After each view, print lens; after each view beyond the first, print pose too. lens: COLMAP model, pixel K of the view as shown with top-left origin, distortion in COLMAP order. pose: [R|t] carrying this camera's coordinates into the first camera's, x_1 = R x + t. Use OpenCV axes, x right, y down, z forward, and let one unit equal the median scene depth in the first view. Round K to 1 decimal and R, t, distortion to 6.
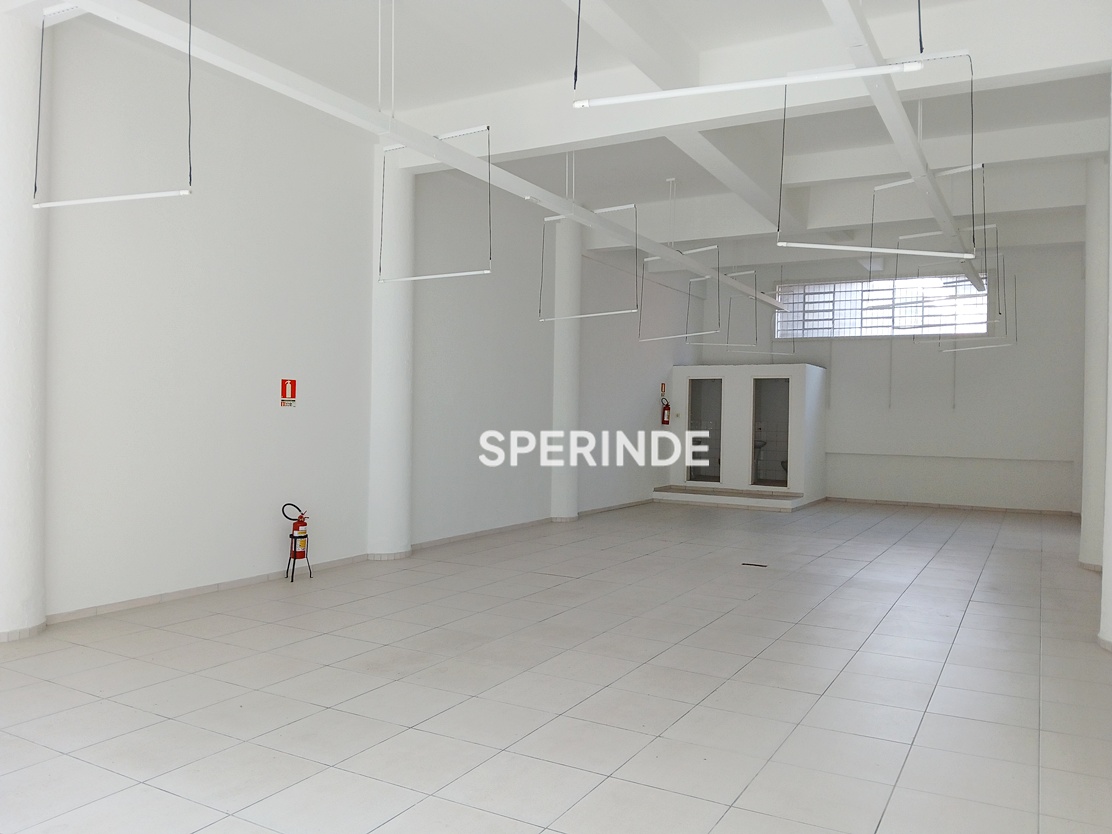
lens RADIAL K [[856.2, 0, 556.0], [0, 856.2, 417.0], [0, 0, 1]] dist [0.062731, -0.117110]
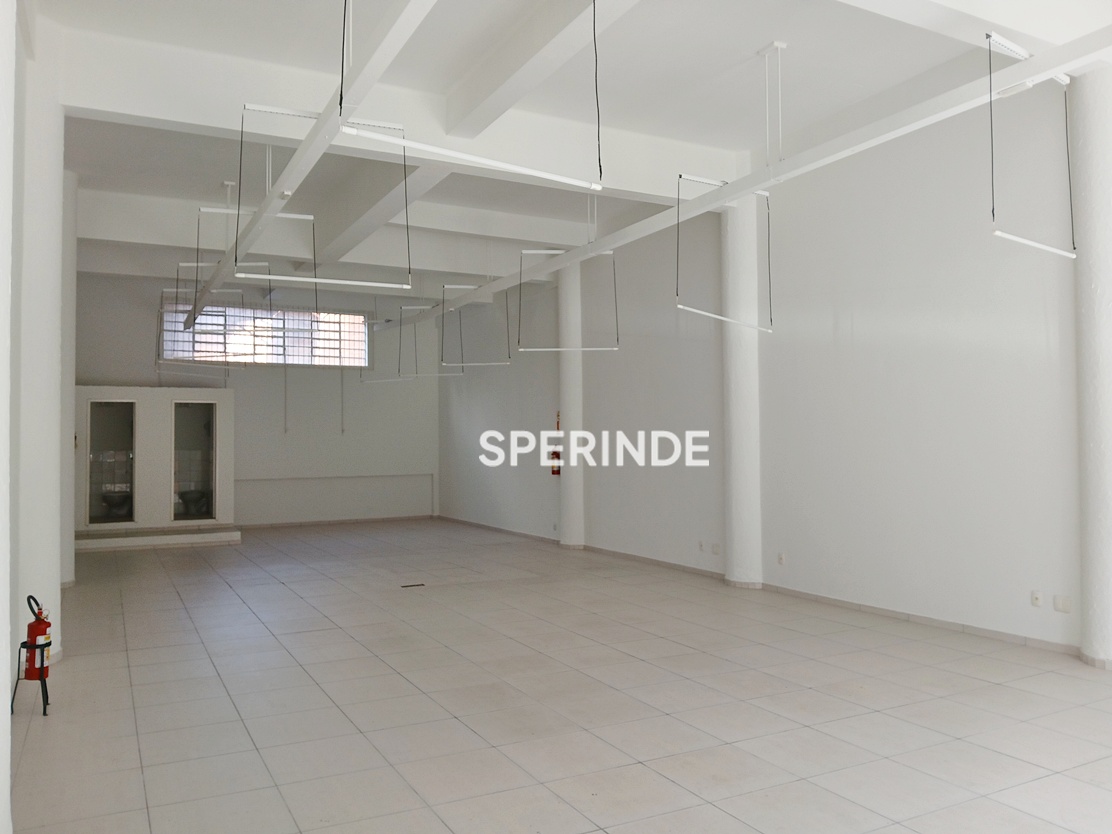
lens RADIAL K [[862.3, 0, 556.0], [0, 862.3, 417.0], [0, 0, 1]] dist [0.058360, -0.121745]
pose [[0.542589, 0.002201, 0.839996, -0.323068], [0.021743, 0.999625, -0.016663, -0.005916], [-0.839717, 0.027305, 0.542337, 0.166257]]
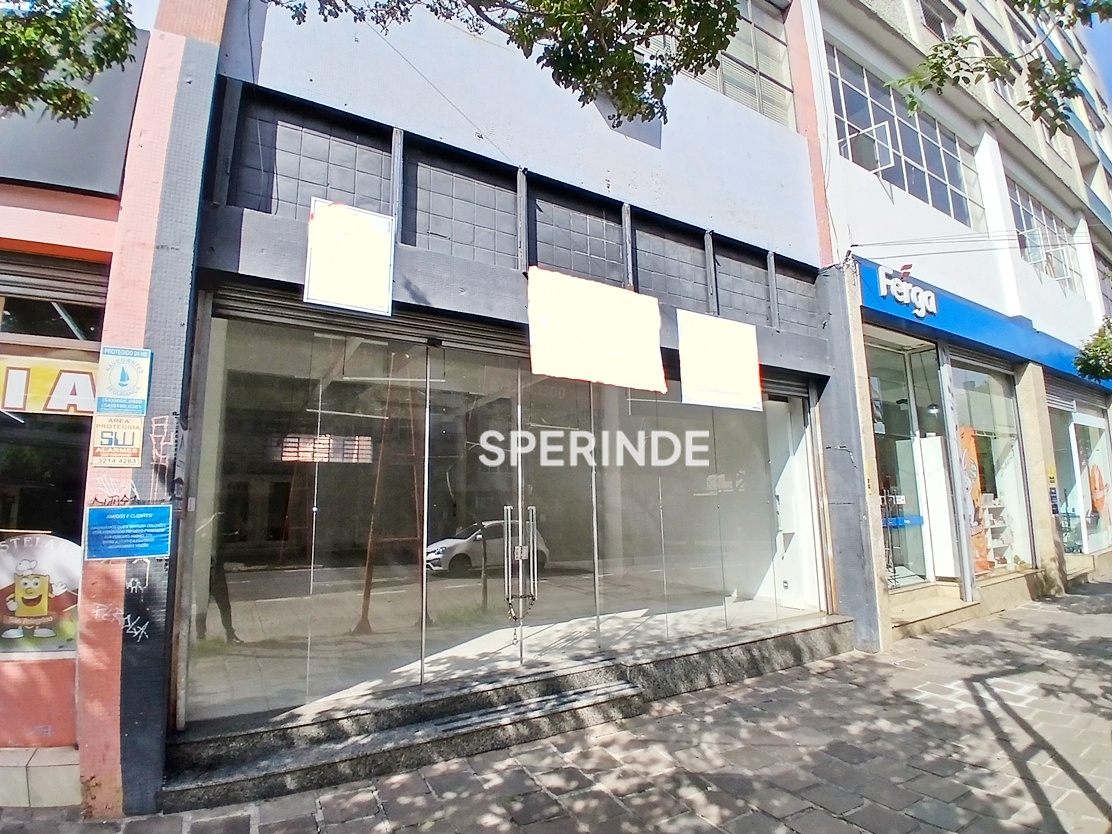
lens RADIAL K [[550.5, 0, 553.9], [0, 550.5, 418.2], [0, 0, 1]] dist [0.001015, -0.035710]
pose [[0.494050, 0.114758, 0.861827, -0.497560], [0.036631, 0.987623, -0.152508, 0.021689], [-0.868661, 0.106916, 0.483732, -0.104778]]
